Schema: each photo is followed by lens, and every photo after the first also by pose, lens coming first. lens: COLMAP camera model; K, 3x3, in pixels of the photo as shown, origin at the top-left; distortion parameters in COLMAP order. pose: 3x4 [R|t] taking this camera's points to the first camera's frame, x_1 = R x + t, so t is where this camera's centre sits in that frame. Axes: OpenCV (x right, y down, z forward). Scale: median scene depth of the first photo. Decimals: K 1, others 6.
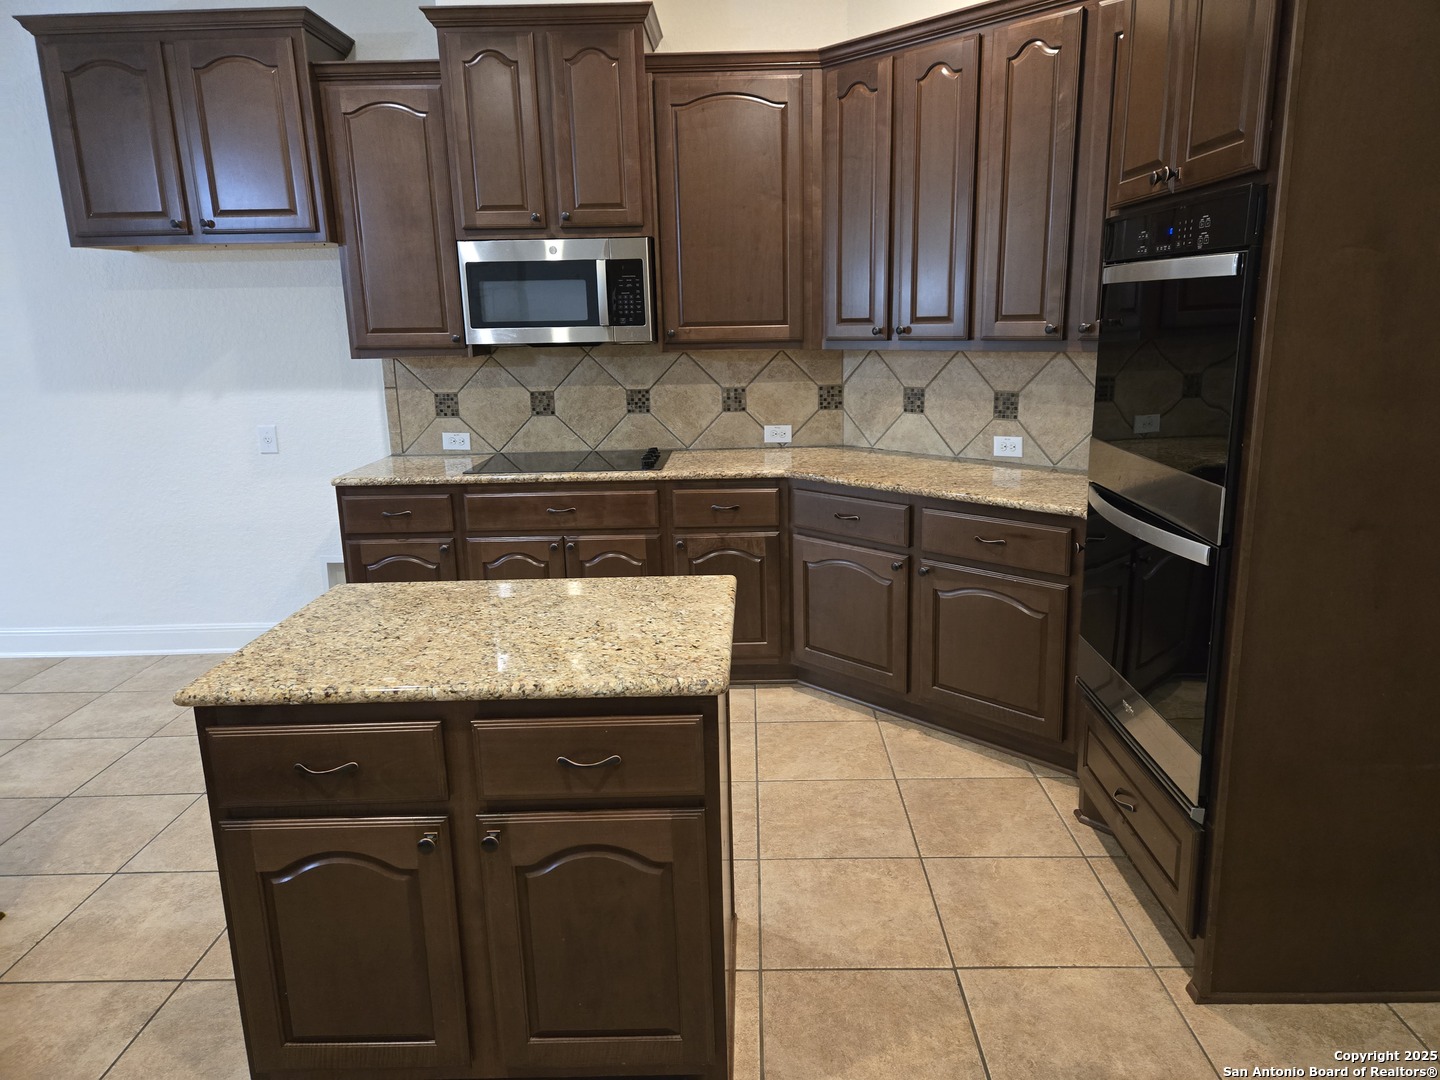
lens RADIAL K [[963.6, 0, 716.4], [0, 963.6, 542.9], [0, 0, 1]] dist [0.094858, -0.075208]
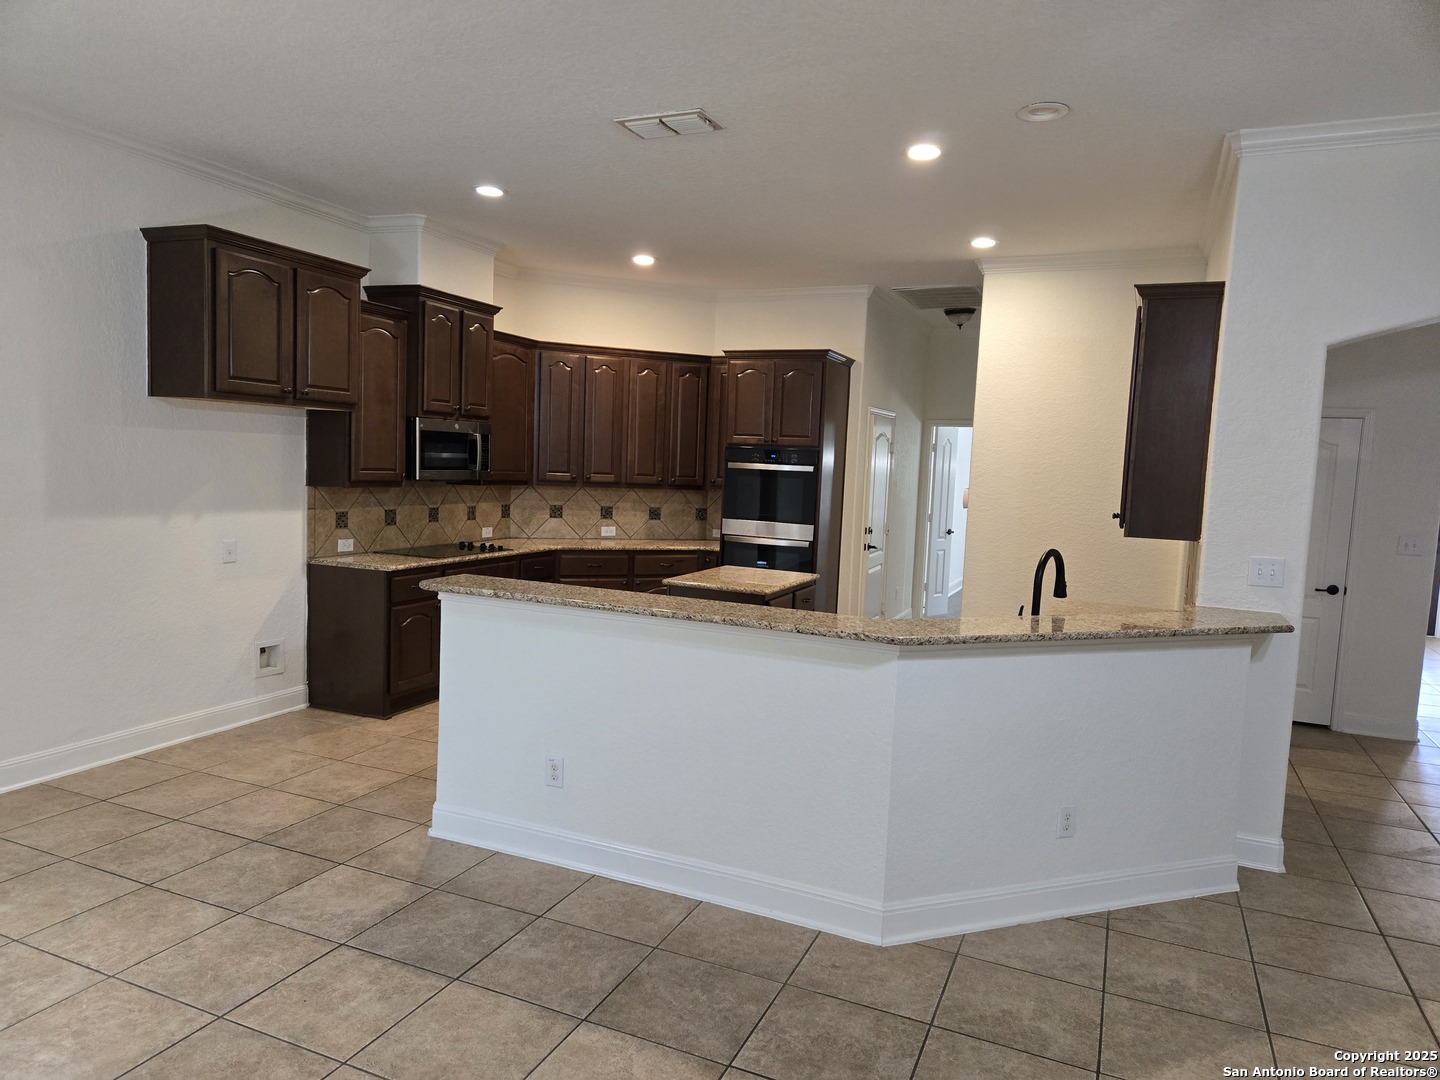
lens RADIAL K [[963.6, 0, 716.4], [0, 963.6, 542.9], [0, 0, 1]] dist [0.094858, -0.075208]
pose [[0.381901, -0.040856, 0.923300, -1.394775], [0.167687, 0.985504, -0.025752, 0.019195], [-0.908863, 0.164660, 0.383216, -0.033871]]
